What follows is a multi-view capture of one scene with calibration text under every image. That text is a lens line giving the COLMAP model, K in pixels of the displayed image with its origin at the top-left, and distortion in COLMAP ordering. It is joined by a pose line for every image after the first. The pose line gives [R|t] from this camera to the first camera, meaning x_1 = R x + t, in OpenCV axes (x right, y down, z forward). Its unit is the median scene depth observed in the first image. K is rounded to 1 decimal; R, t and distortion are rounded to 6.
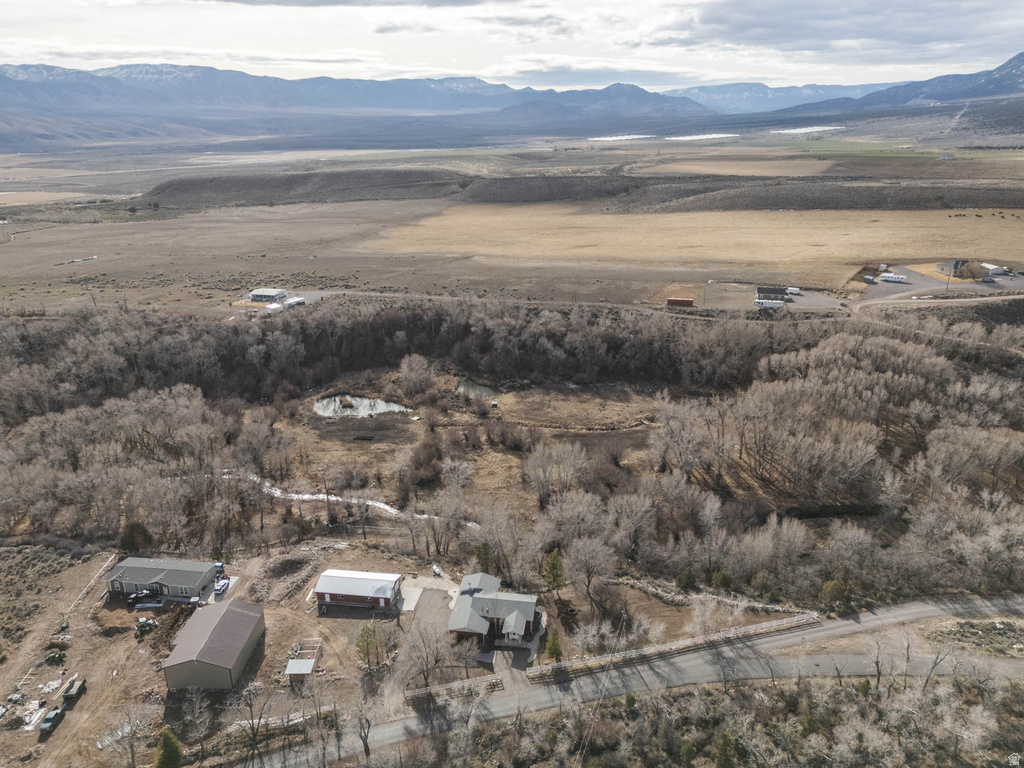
lens RADIAL K [[752.8, 0, 511.3], [0, 752.8, 379.2], [0, 0, 1]] dist [0.078461, -0.068788]
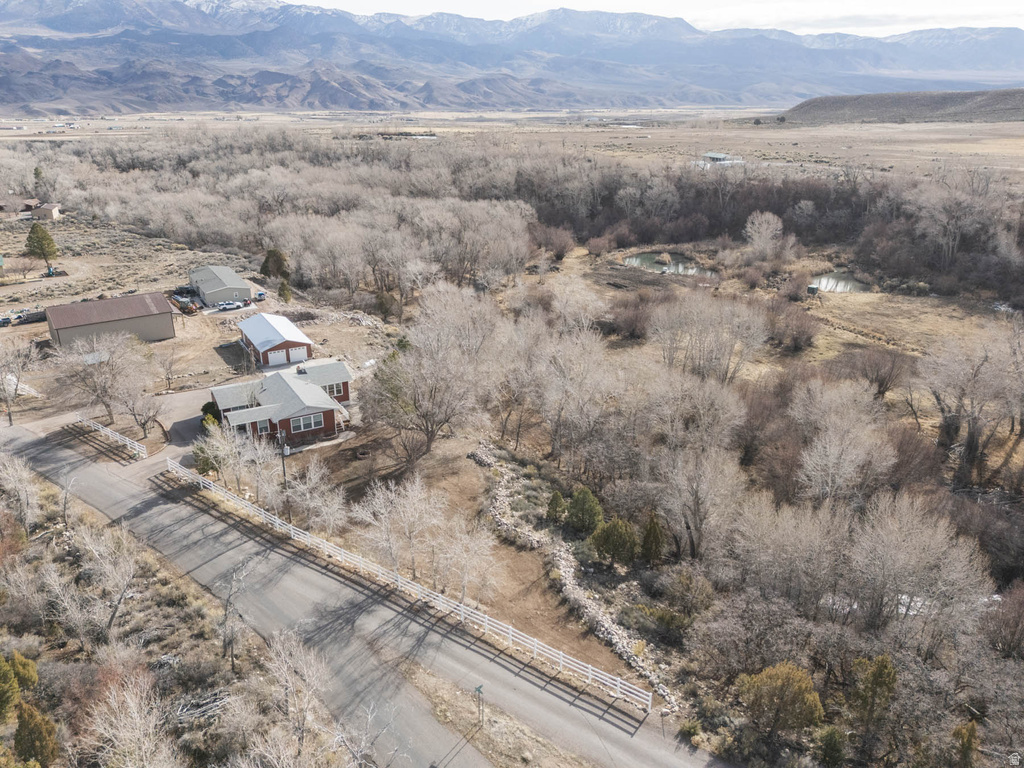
lens RADIAL K [[750.6, 0, 512.0], [0, 750.6, 384.0], [0, 0, 1]] dist [0.070254, -0.058589]
pose [[0.627079, 0.300002, -0.718868, 0.534054], [-0.271233, 0.949202, 0.159527, 0.135314], [0.730209, 0.094945, 0.676595, 0.690786]]
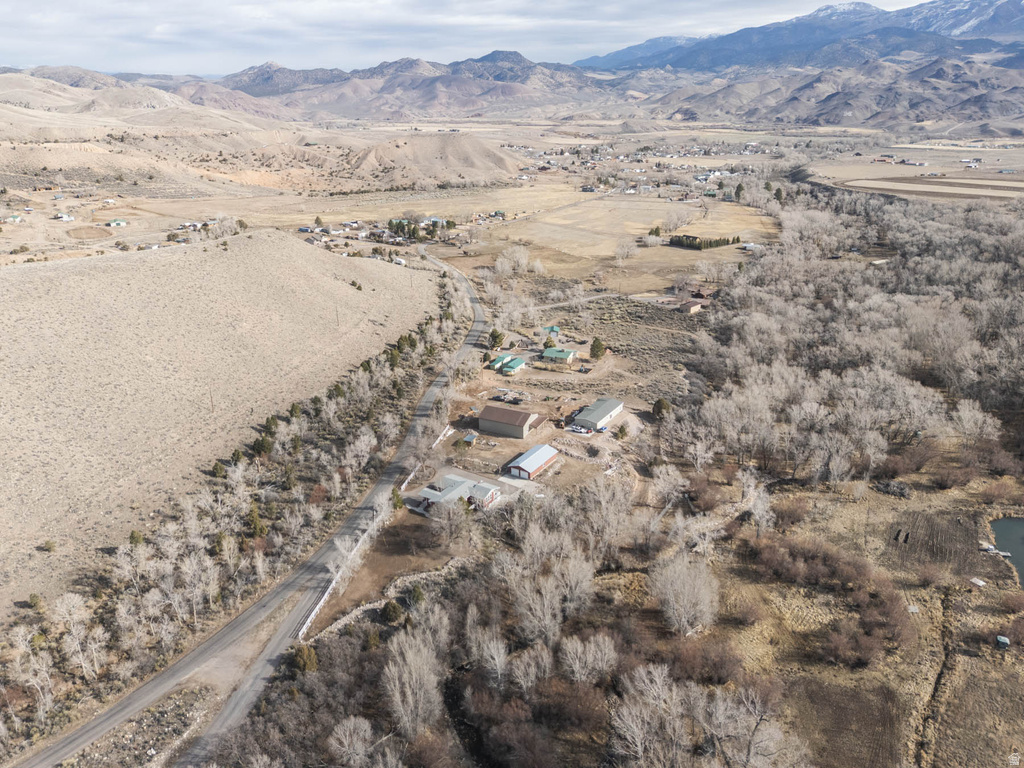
lens RADIAL K [[750.6, 0, 512.0], [0, 750.6, 384.0], [0, 0, 1]] dist [0.070254, -0.058589]
pose [[-0.416471, 0.347496, -0.840118, 0.989248], [-0.289798, 0.825127, 0.484957, -0.541692], [0.861725, 0.445435, -0.242937, 1.296706]]
